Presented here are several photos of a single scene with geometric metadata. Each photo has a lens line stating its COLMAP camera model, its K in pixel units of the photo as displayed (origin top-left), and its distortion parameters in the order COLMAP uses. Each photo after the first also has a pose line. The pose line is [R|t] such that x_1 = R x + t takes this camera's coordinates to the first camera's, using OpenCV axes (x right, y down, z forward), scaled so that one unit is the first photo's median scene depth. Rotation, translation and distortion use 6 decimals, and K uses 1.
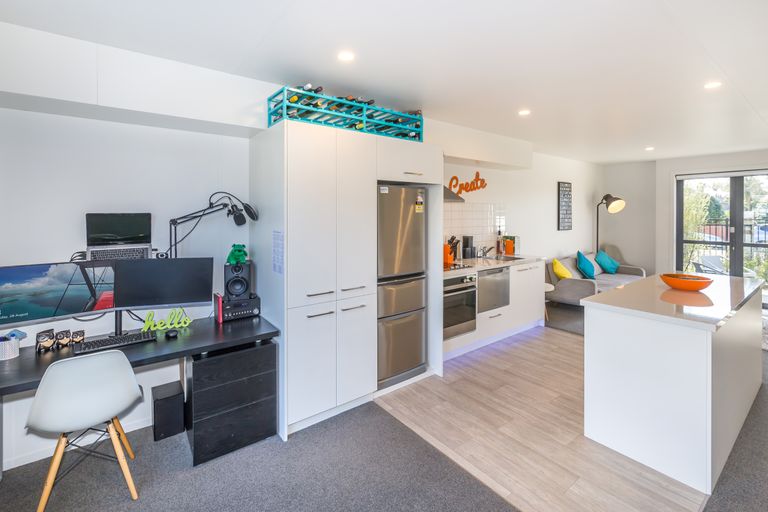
lens RADIAL K [[342.5, 0, 382.6], [0, 342.5, 214.3], [0, 0, 1]] dist [0.000405, 0.000104]
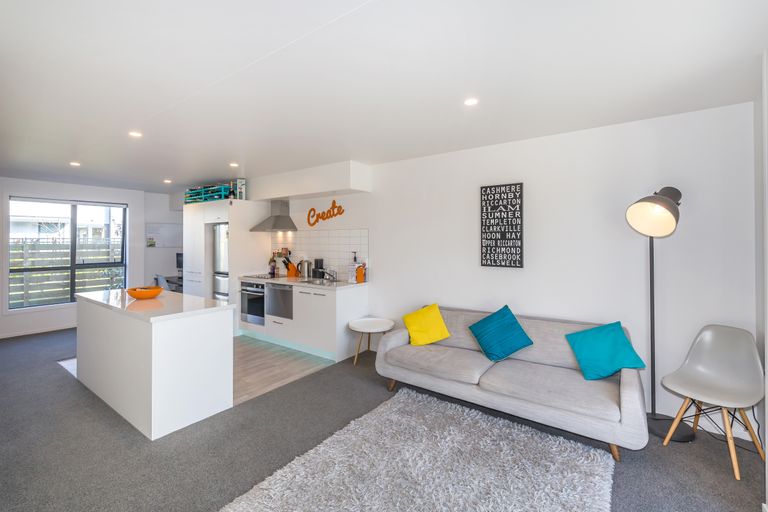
lens RADIAL K [[338.8, 0, 383.6], [0, 338.8, 241.4], [0, 0, 1]] dist [0.000231, -0.000024]
pose [[0.298307, -0.003844, -0.954462, 2.387602], [-0.002365, 0.999986, -0.004766, 0.017213], [0.954467, 0.003679, 0.298294, 1.490006]]
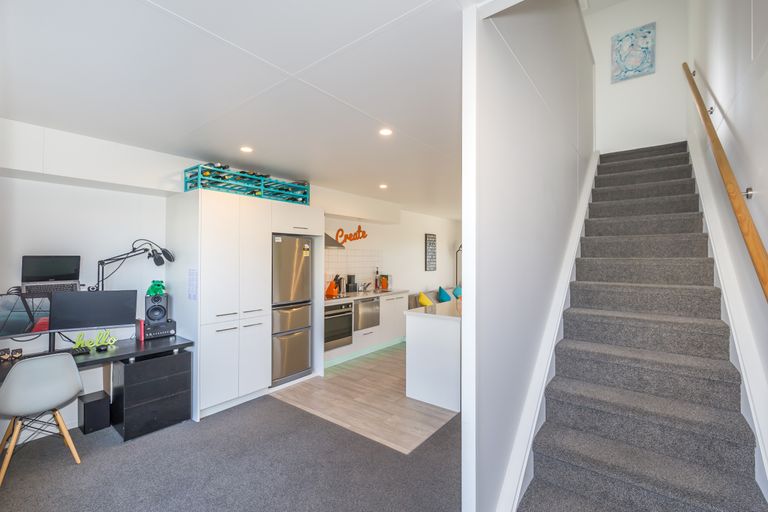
lens RADIAL K [[333.2, 0, 384.0], [0, 333.2, 256.0], [0, 0, 1]] dist [0.000677, -0.000237]
pose [[0.967012, 0.003304, 0.254708, 0.082813], [-0.000596, 0.999942, -0.010710, 0.009266], [-0.254729, 0.010205, 0.966959, -0.429984]]
